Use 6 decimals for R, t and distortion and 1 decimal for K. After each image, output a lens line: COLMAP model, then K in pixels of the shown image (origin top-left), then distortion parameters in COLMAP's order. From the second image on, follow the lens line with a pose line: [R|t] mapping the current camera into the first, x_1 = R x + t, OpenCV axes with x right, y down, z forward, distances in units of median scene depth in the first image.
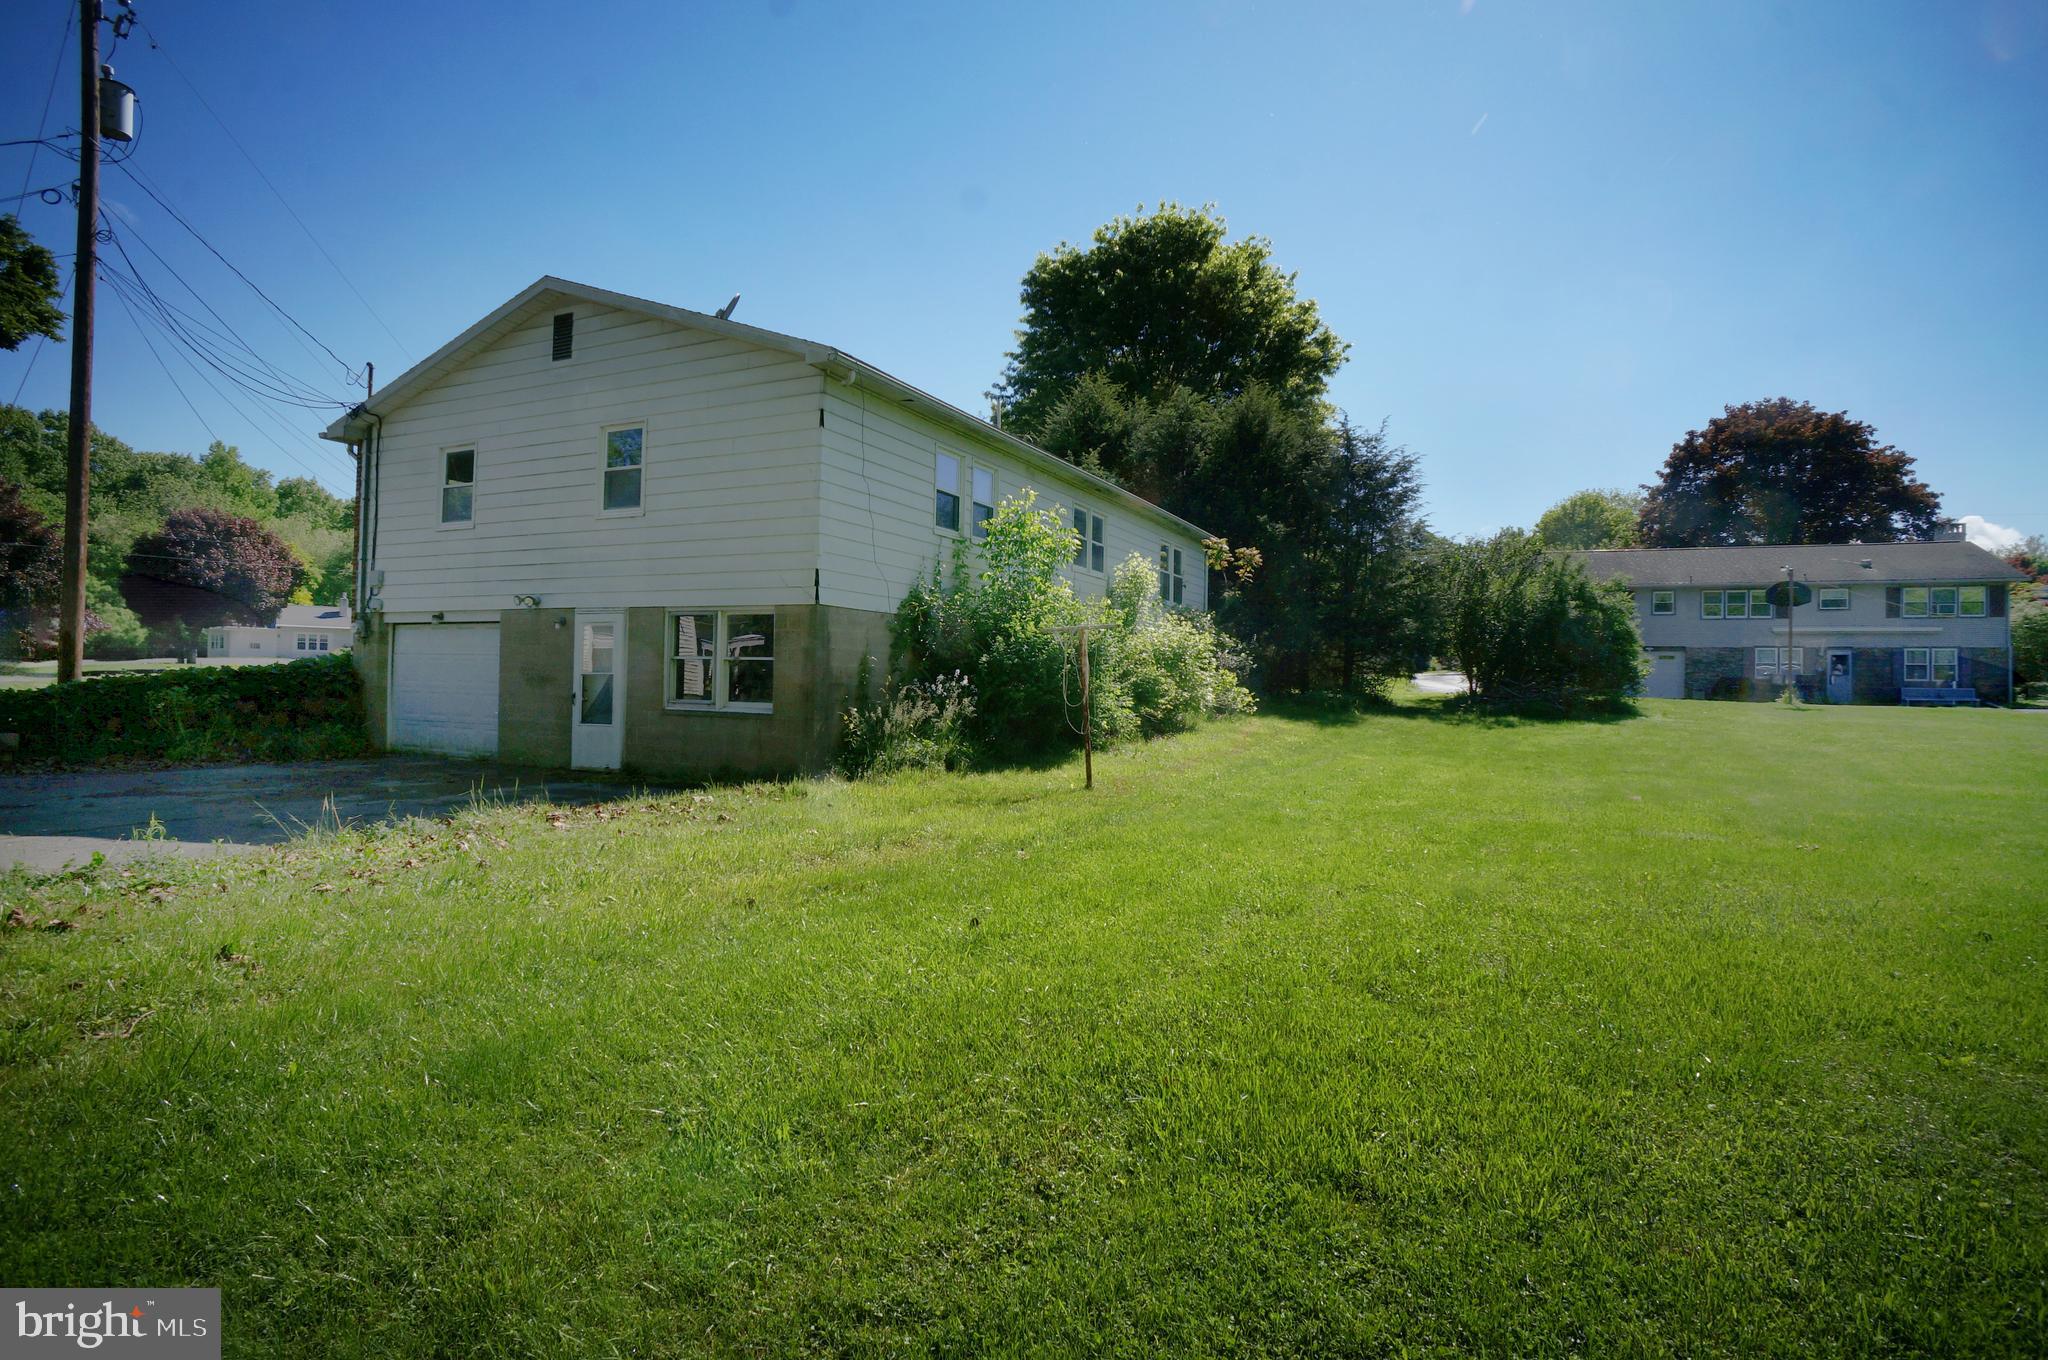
lens RADIAL K [[1062.9, 0, 1024.0], [0, 1062.9, 680.0], [0, 0, 1]] dist [-0.060571, 0.038776]
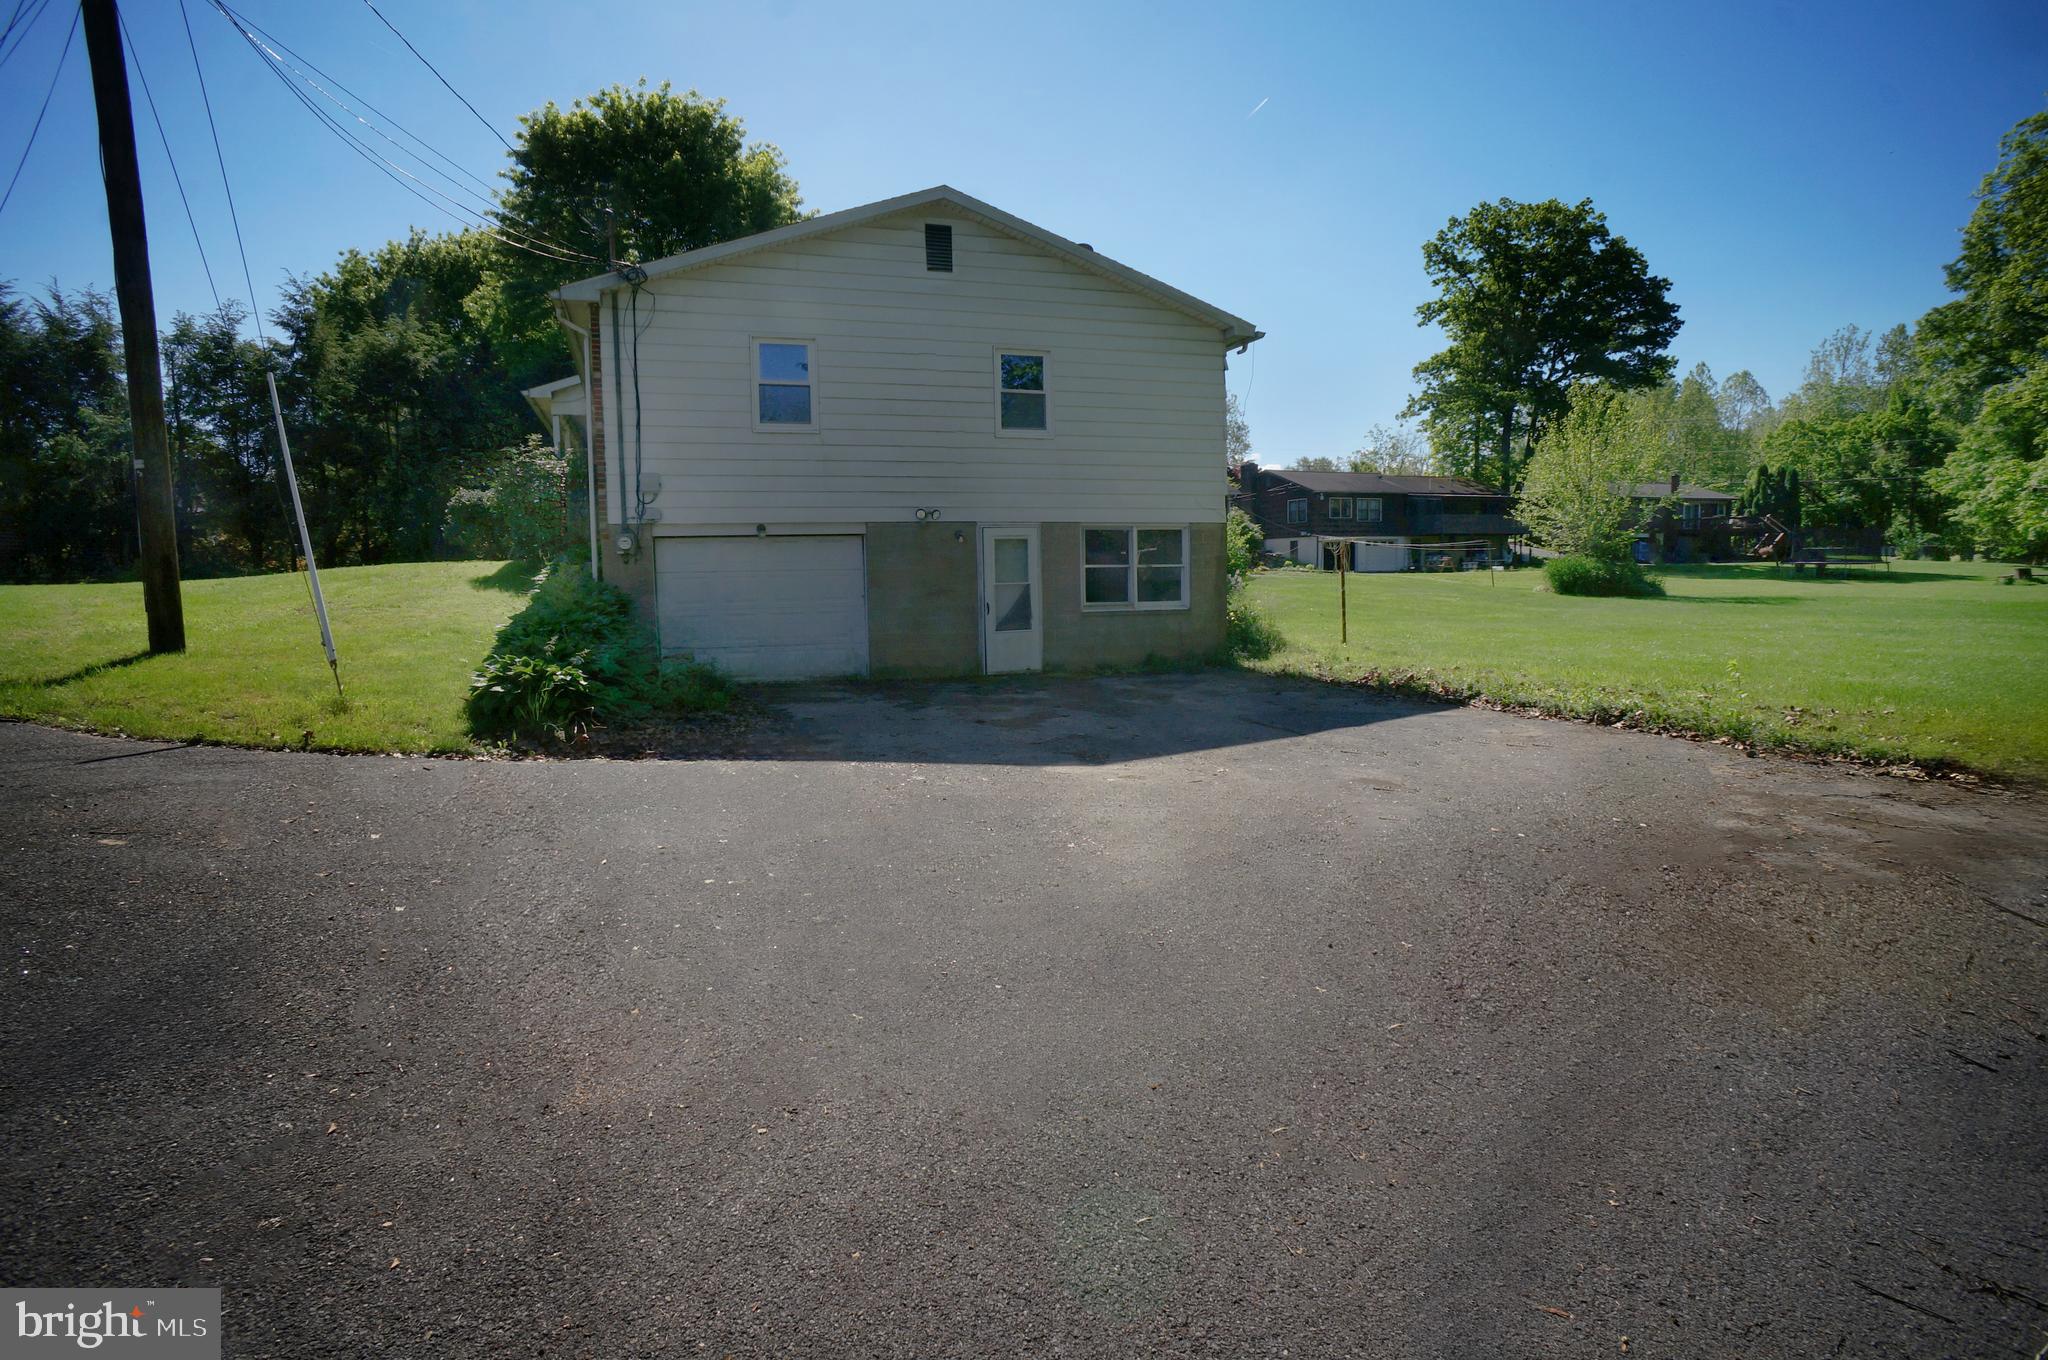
lens RADIAL K [[1062.9, 0, 1024.0], [0, 1062.9, 680.0], [0, 0, 1]] dist [-0.060571, 0.038776]
pose [[0.705500, -0.100723, 0.701516, -1.152290], [0.033441, 0.993478, 0.109011, -0.025445], [-0.707921, -0.053448, 0.704267, 0.217822]]
